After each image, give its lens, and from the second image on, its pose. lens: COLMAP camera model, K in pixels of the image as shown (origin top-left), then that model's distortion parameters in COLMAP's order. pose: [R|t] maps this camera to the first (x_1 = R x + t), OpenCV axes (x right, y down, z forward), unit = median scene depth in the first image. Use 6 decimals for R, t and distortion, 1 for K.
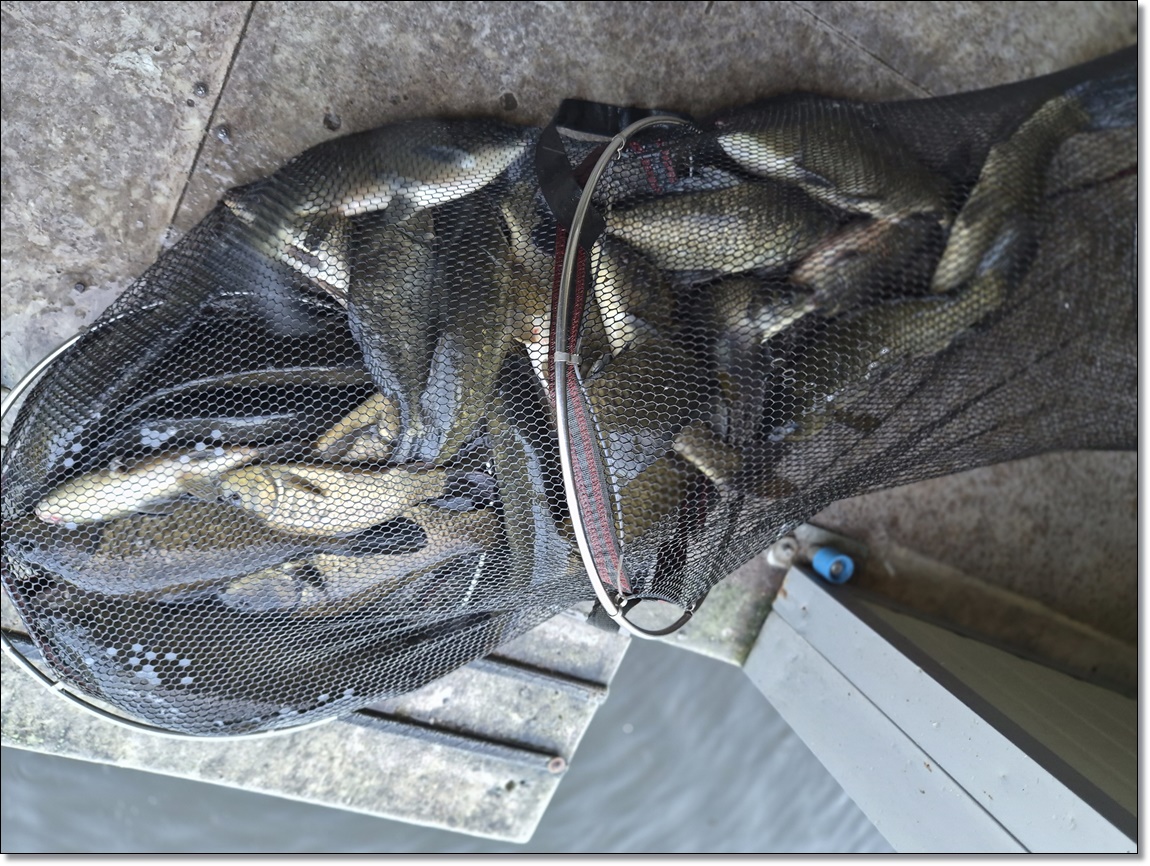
lens RADIAL K [[753.4, 0, 552.9], [0, 753.4, 428.9], [0, 0, 1]] dist [0.032940, -0.036831]
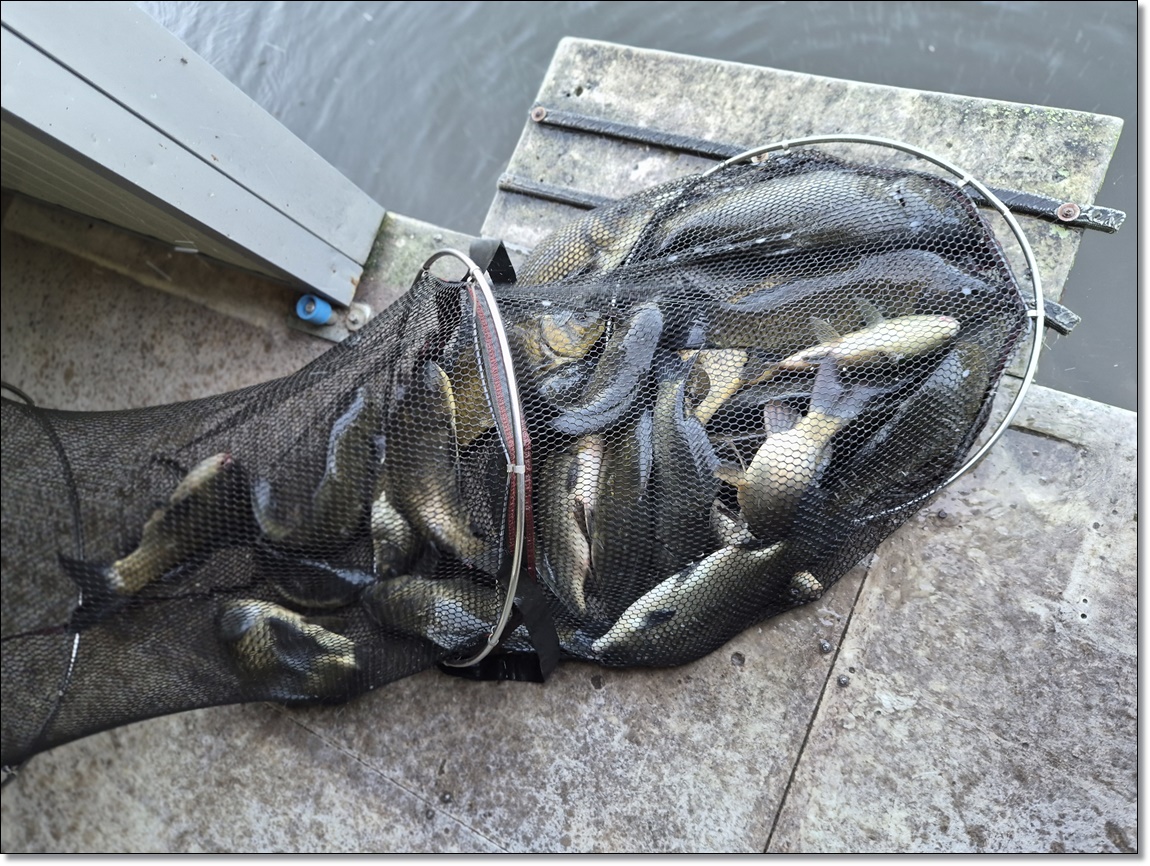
lens RADIAL K [[753.4, 0, 587.0], [0, 753.4, 433.8], [0, 0, 1]] dist [0.032940, -0.036831]
pose [[-0.996355, 0.057134, 0.063341, -0.123946], [-0.060763, -0.996527, -0.056931, 0.032751], [0.059868, -0.060573, 0.996367, -0.164798]]
